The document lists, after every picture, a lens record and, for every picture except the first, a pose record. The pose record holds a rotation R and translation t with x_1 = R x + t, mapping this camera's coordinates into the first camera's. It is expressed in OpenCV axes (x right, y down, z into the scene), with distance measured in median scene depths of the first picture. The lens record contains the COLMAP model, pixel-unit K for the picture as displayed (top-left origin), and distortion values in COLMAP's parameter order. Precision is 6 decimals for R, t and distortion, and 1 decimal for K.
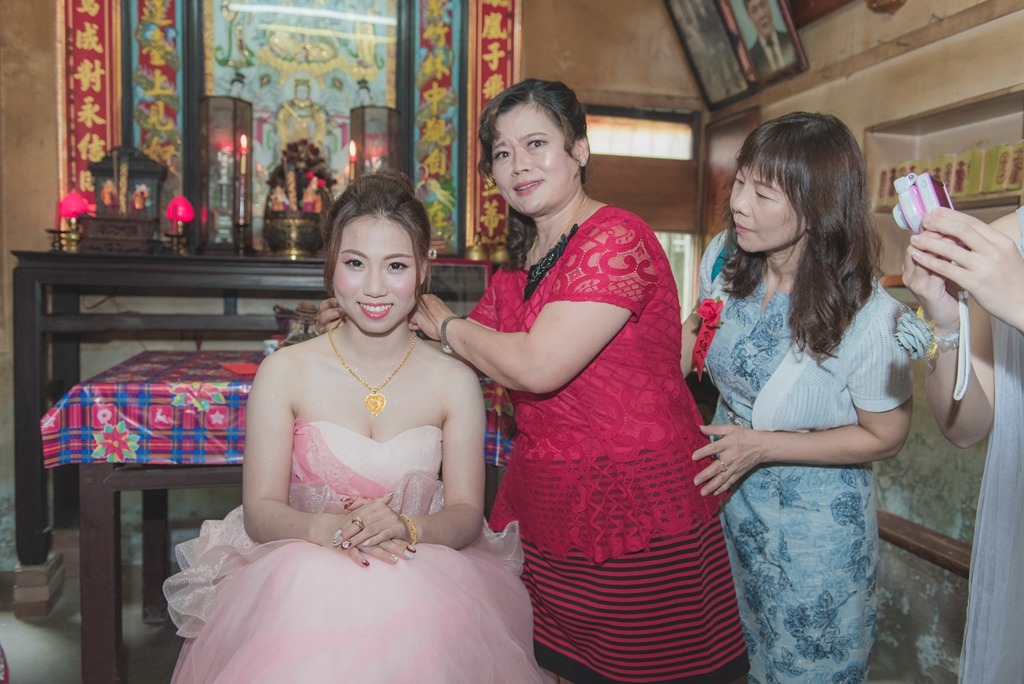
lens RADIAL K [[848.6, 0, 523.7], [0, 848.6, 342.7], [0, 0, 1]] dist [-0.002524, -0.004313]
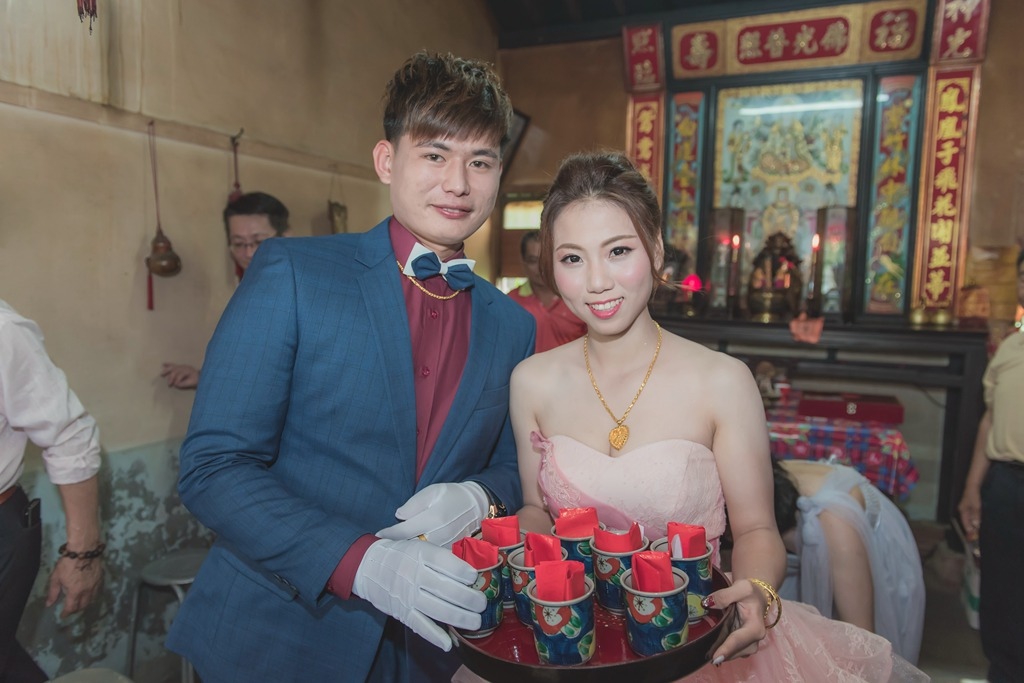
lens RADIAL K [[691.8, 0, 512.0], [0, 691.8, 341.5], [0, 0, 1]] dist [-0.001016, 0.000891]
pose [[0.802970, 0.052782, -0.593678, 0.069872], [-0.056505, 0.998326, 0.012333, -0.046269], [0.593335, 0.023643, 0.804608, -0.171459]]
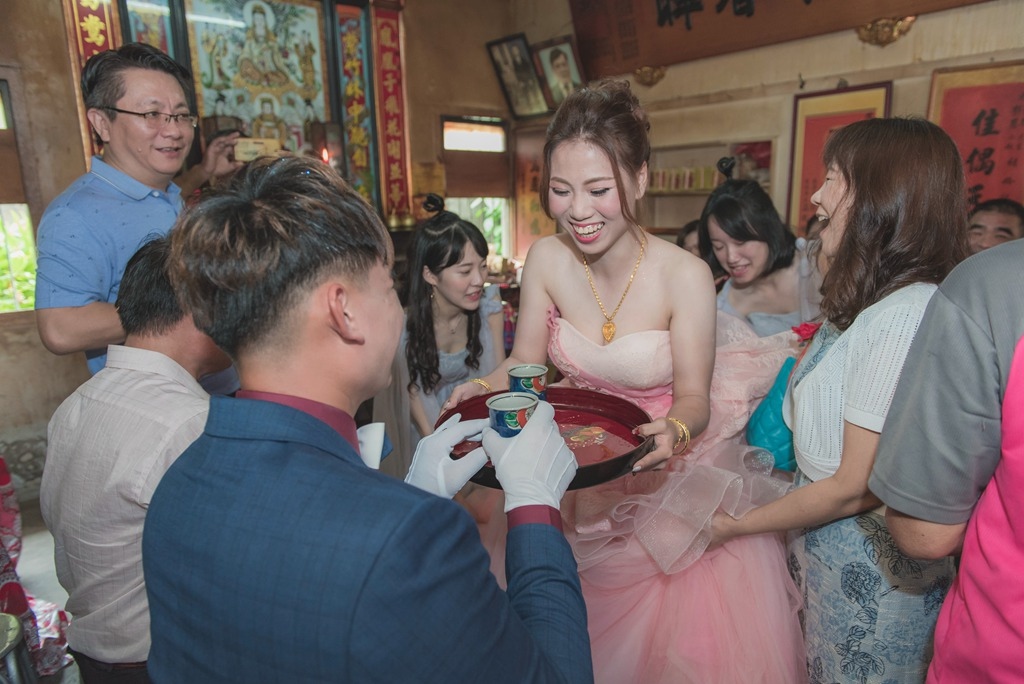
lens RADIAL K [[691.8, 0, 512.0], [0, 691.8, 342.0], [0, 0, 1]] dist [-0.001016, 0.000891]
pose [[0.893157, -0.124884, 0.432059, -0.438970], [0.062460, 0.985808, 0.155824, -0.071573], [-0.445387, -0.112189, 0.888282, -0.217911]]
